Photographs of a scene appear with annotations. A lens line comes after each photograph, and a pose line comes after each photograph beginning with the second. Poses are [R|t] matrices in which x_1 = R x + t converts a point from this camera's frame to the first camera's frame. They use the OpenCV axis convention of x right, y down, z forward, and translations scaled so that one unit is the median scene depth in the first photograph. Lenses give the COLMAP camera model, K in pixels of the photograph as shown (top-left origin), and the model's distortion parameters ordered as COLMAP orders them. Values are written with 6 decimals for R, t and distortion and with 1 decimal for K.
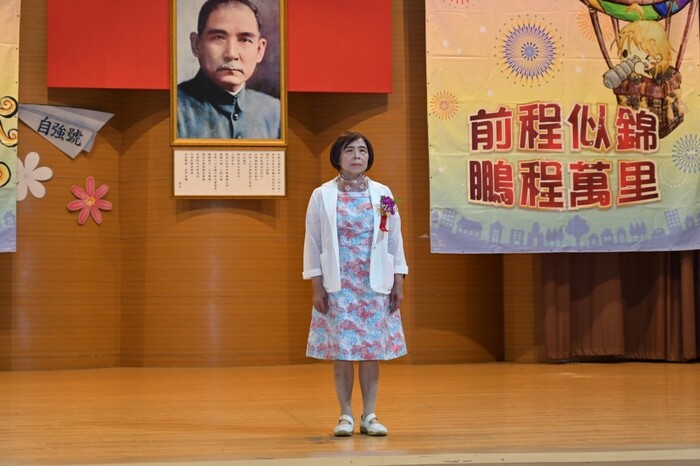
lens RADIAL K [[1294.4, 0, 350.0], [0, 1294.4, 233.0], [0, 0, 1]] dist [0.005166, -0.008344]
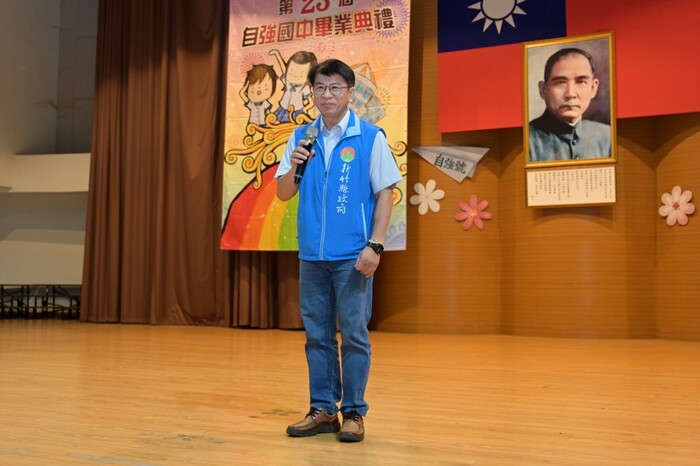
lens RADIAL K [[813.7, 0, 352.9], [0, 813.7, 225.9], [0, 0, 1]] dist [-0.012074, 0.020457]
pose [[0.814823, -0.028597, -0.579004, 0.195546], [0.017379, 0.999539, -0.024911, 0.008656], [0.579449, 0.010235, 0.814944, 0.220824]]
